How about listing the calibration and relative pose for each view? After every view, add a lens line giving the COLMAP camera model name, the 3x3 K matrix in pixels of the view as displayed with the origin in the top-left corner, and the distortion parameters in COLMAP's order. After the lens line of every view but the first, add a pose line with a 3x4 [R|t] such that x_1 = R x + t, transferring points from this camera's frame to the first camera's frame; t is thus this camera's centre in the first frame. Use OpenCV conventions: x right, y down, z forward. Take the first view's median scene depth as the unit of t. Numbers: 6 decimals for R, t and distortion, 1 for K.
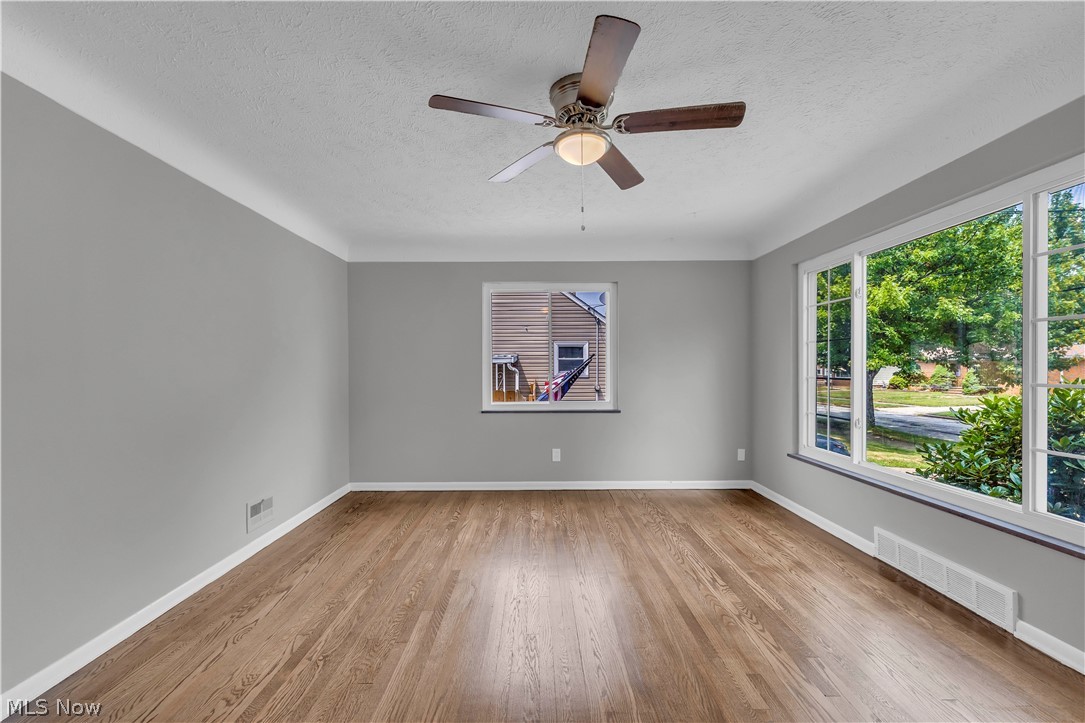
lens RADIAL K [[442.2, 0, 537.0], [0, 442.2, 371.8], [0, 0, 1]] dist [0.000888, -0.000503]
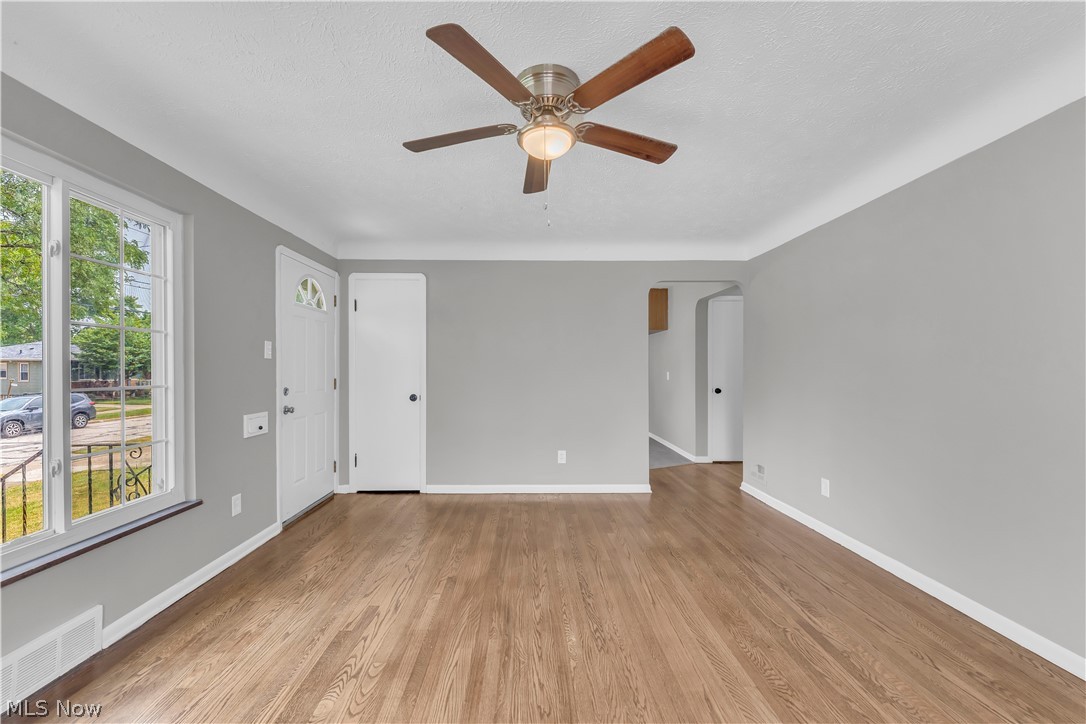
lens RADIAL K [[447.4, 0, 533.2], [0, 447.4, 369.8], [0, 0, 1]] dist [-0.002230, -0.000036]
pose [[-0.999901, 0.006566, -0.012427, 0.086910], [0.006432, 0.999921, 0.010834, -0.010876], [0.012497, 0.010753, -0.999864, 1.157865]]
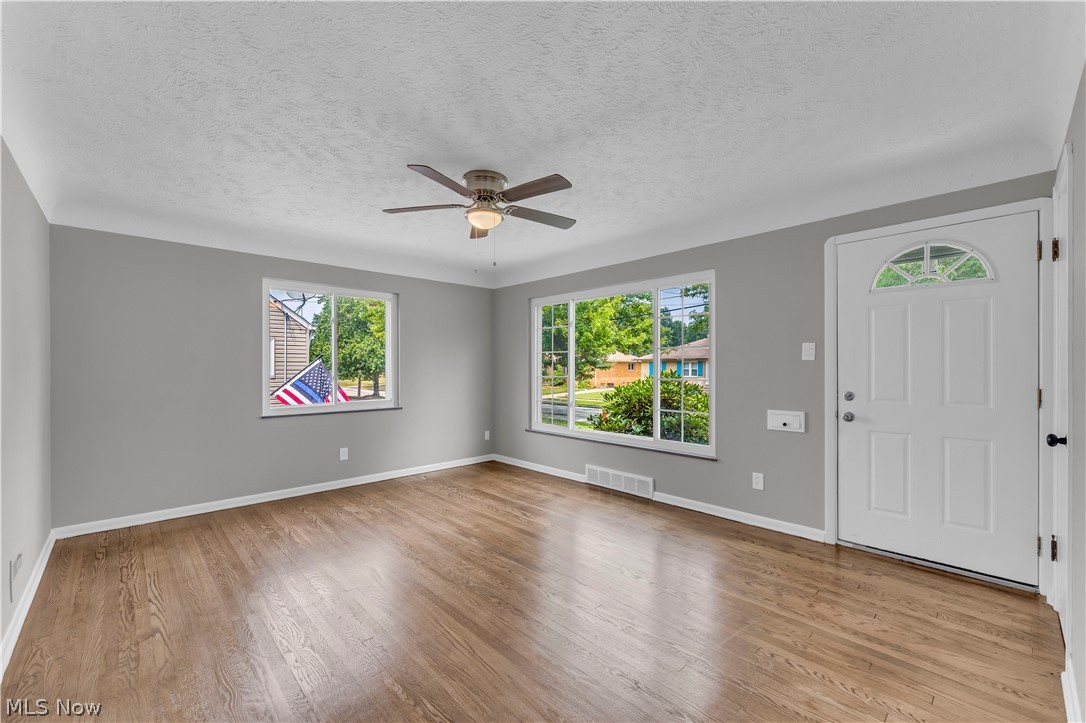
lens RADIAL K [[447.4, 0, 533.2], [0, 447.4, 369.3], [0, 0, 1]] dist [-0.002230, -0.000036]
pose [[0.737274, -0.003540, 0.675585, -0.442036], [0.004703, 0.999989, 0.000107, -0.011728], [-0.675578, 0.003098, 0.737282, -0.099708]]
